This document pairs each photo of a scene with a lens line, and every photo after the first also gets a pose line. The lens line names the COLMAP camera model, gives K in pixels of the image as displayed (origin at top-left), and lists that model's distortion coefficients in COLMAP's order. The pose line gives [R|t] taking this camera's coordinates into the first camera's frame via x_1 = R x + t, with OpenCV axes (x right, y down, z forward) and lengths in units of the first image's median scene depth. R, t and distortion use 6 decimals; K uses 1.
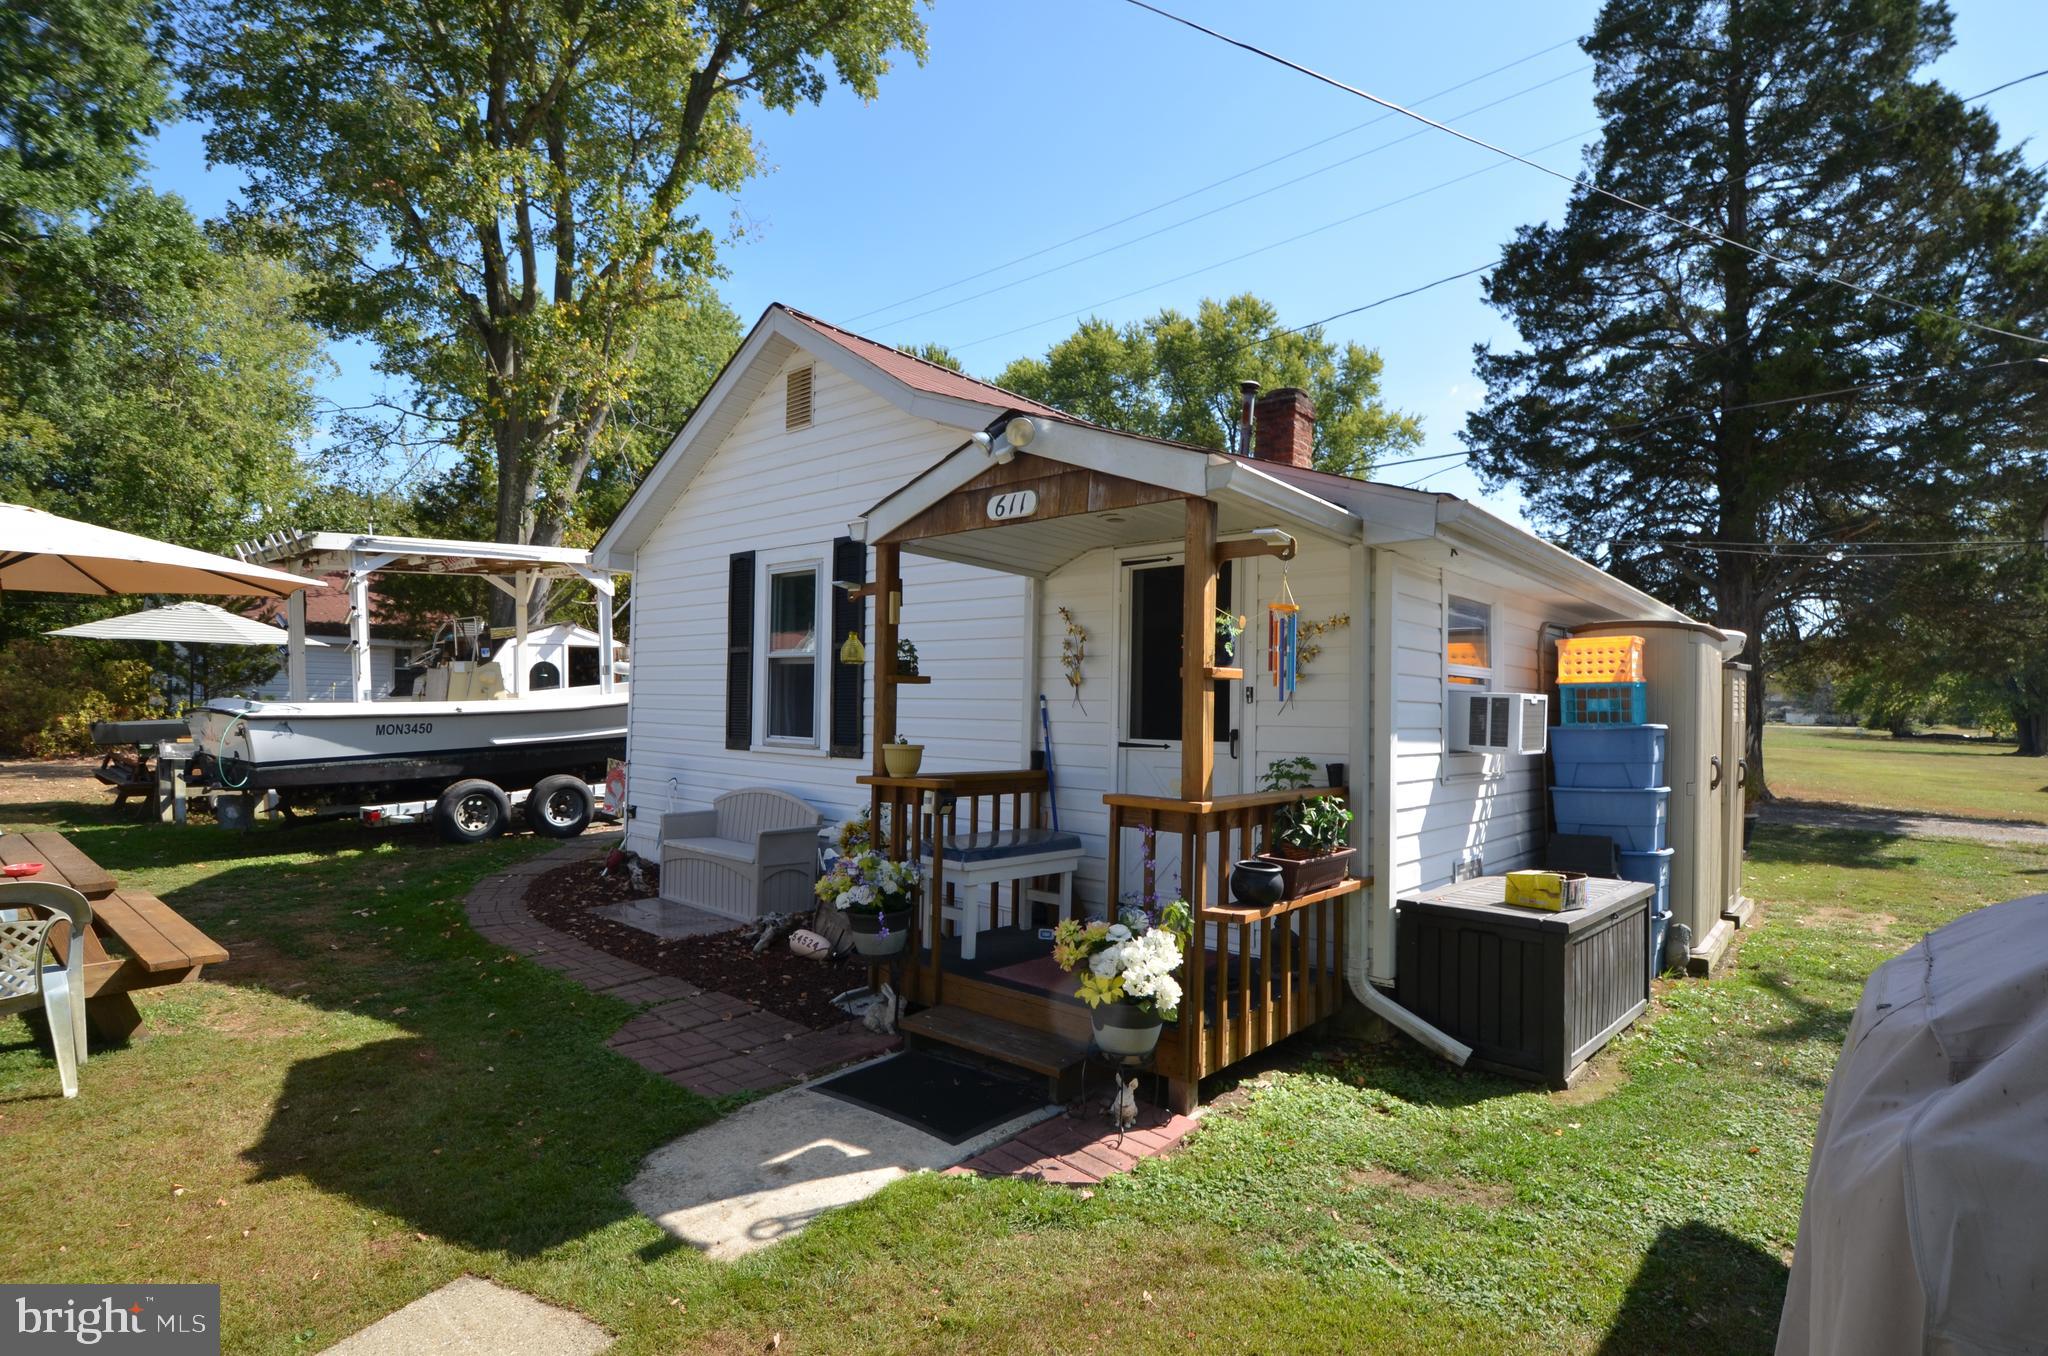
lens RADIAL K [[1093.9, 0, 1024.0], [0, 1093.9, 678.0], [0, 0, 1]] dist [0.017044, -0.029278]
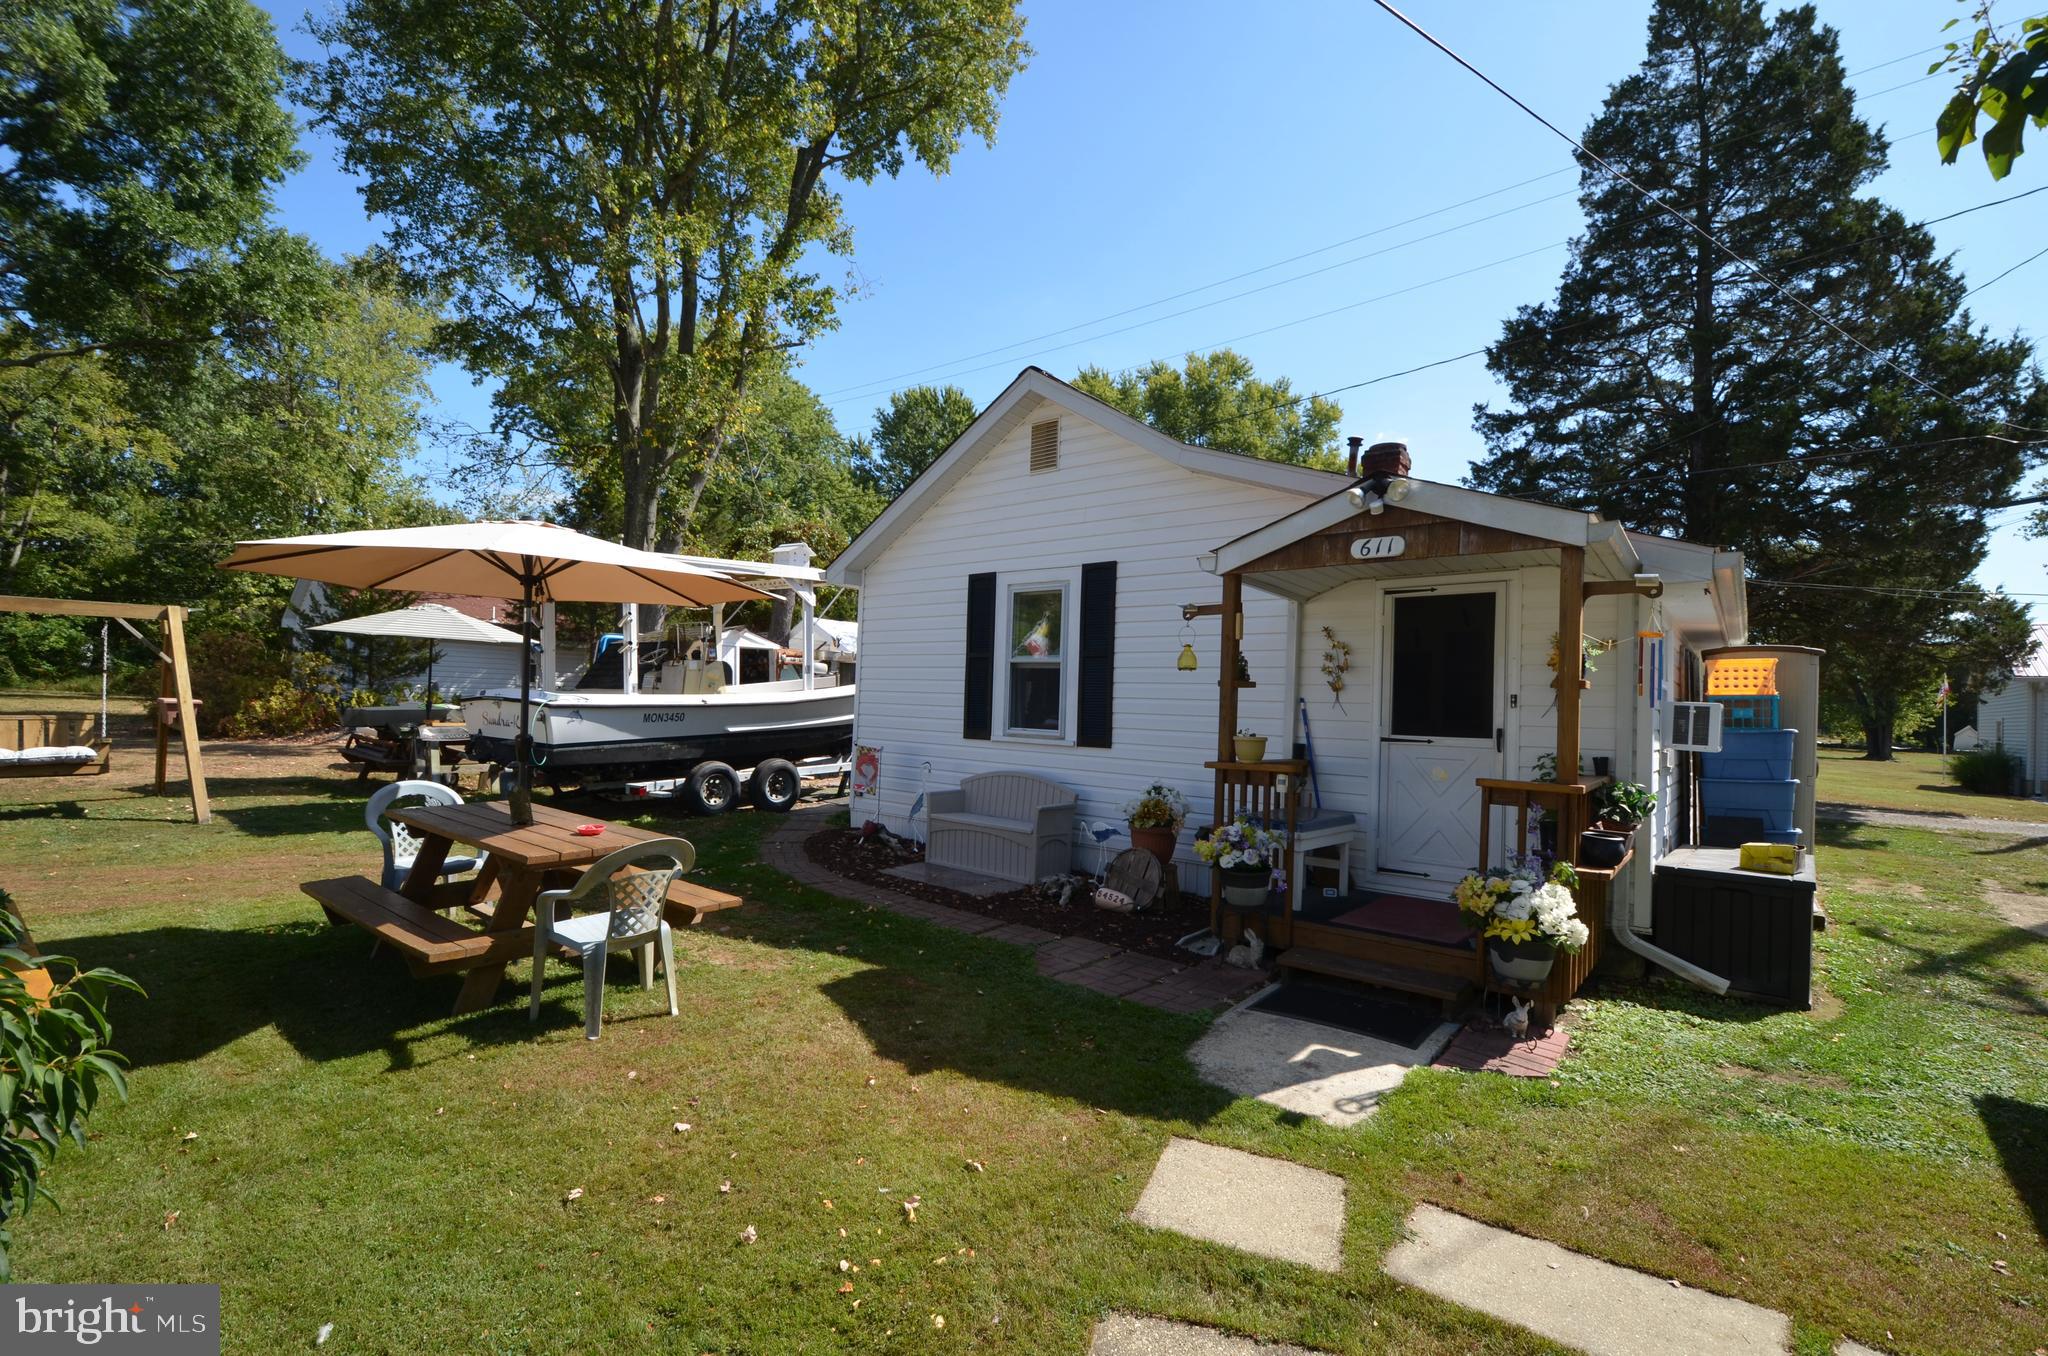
lens RADIAL K [[966.9, 0, 1024.0], [0, 966.9, 678.0], [0, 0, 1]] dist [0.014854, -0.027677]
pose [[0.999253, 0.016554, 0.034934, -0.210888], [-0.016486, 0.999862, -0.002241, 0.000531], [-0.034966, 0.001663, 0.999387, -0.044082]]
